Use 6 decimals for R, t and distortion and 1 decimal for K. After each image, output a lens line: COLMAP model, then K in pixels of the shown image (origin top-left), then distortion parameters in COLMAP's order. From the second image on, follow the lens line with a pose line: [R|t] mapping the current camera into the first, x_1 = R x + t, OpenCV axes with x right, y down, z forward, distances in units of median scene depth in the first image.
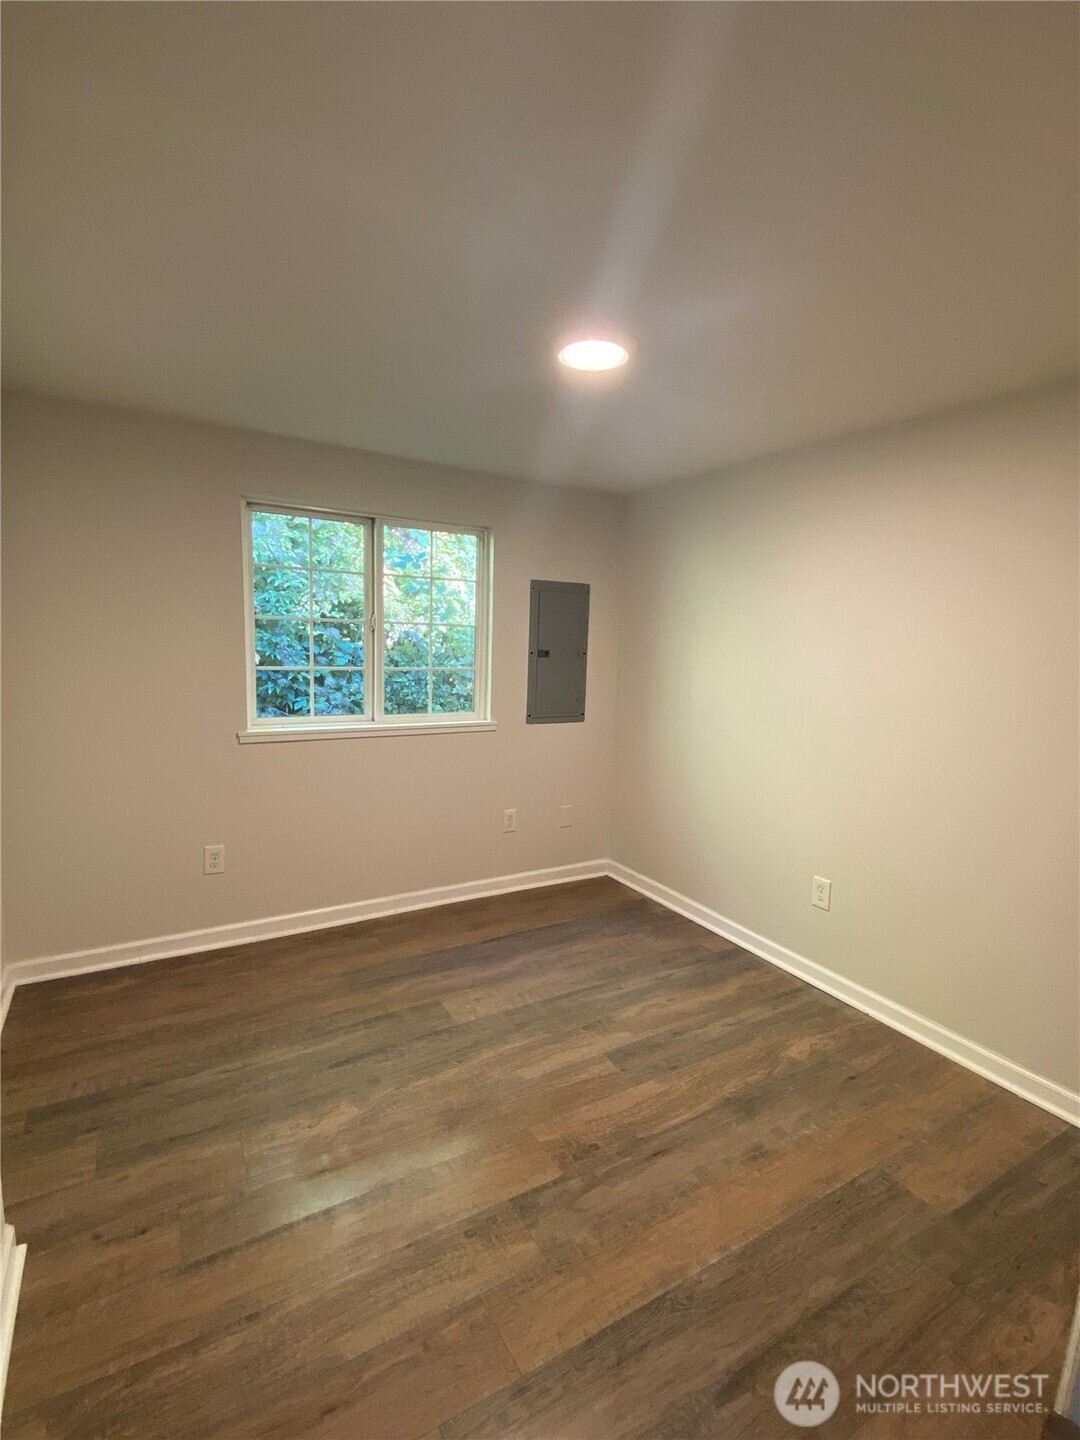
lens RADIAL K [[700.4, 0, 540.0], [0, 700.4, 720.0], [0, 0, 1]] dist [0.036678, -0.026077]
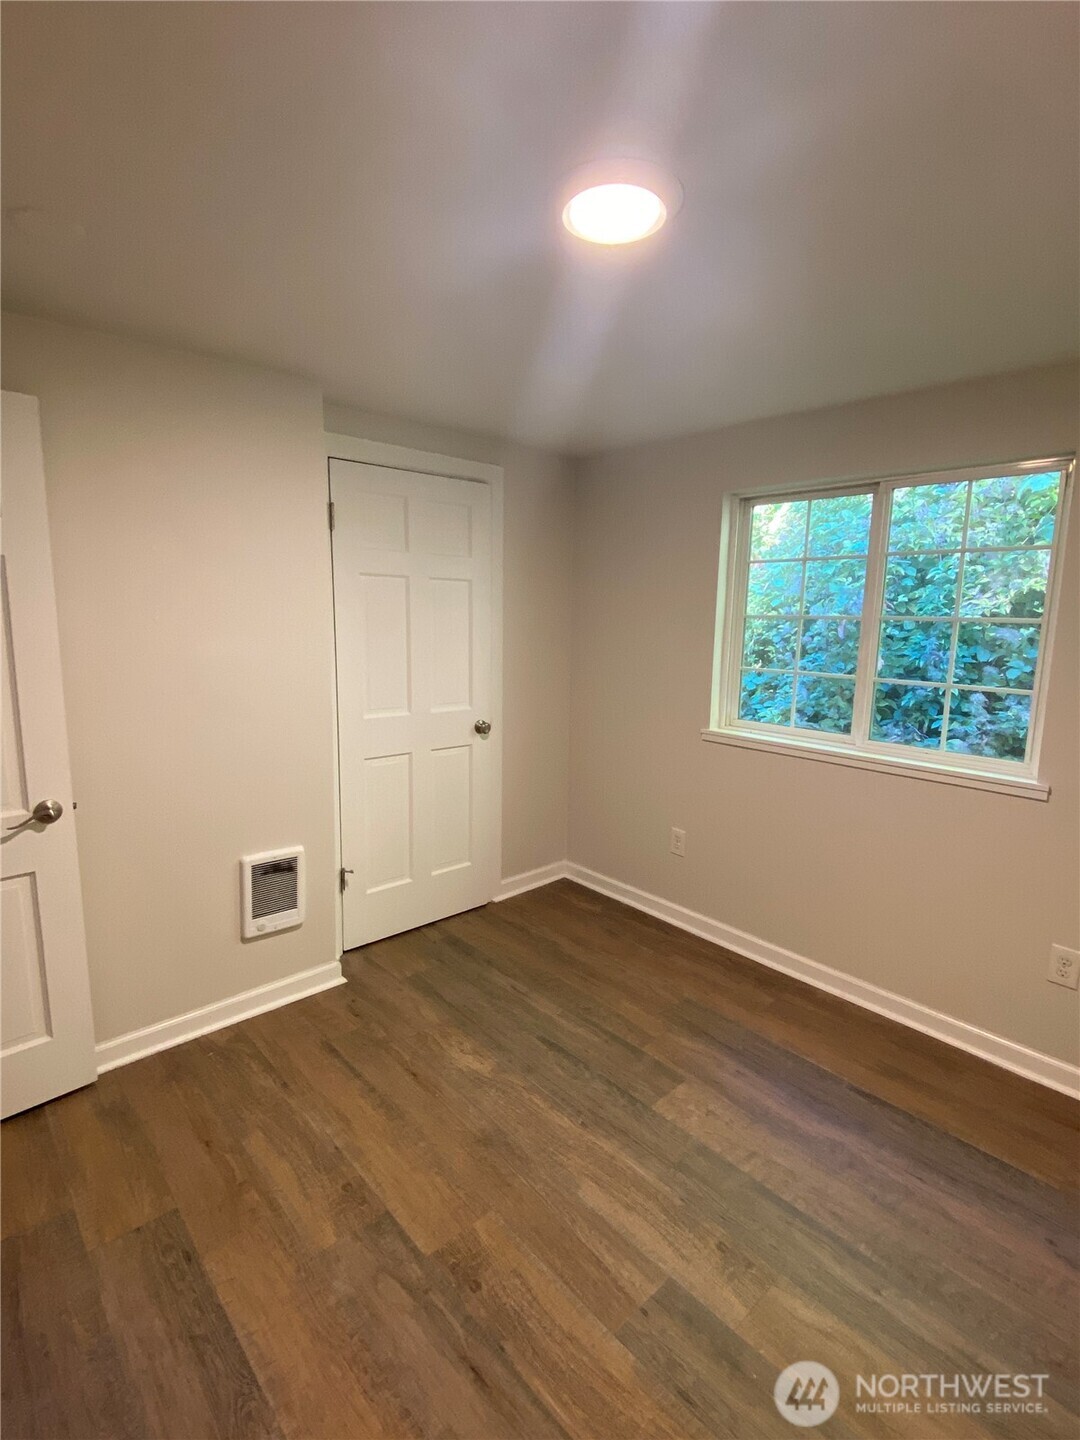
lens RADIAL K [[700.4, 0, 540.0], [0, 700.4, 720.0], [0, 0, 1]] dist [0.036678, -0.026077]
pose [[0.188912, 0.131607, -0.973135, 0.646147], [-0.139191, 0.984562, 0.106131, -0.086552], [0.972079, 0.115402, 0.204314, 0.705243]]
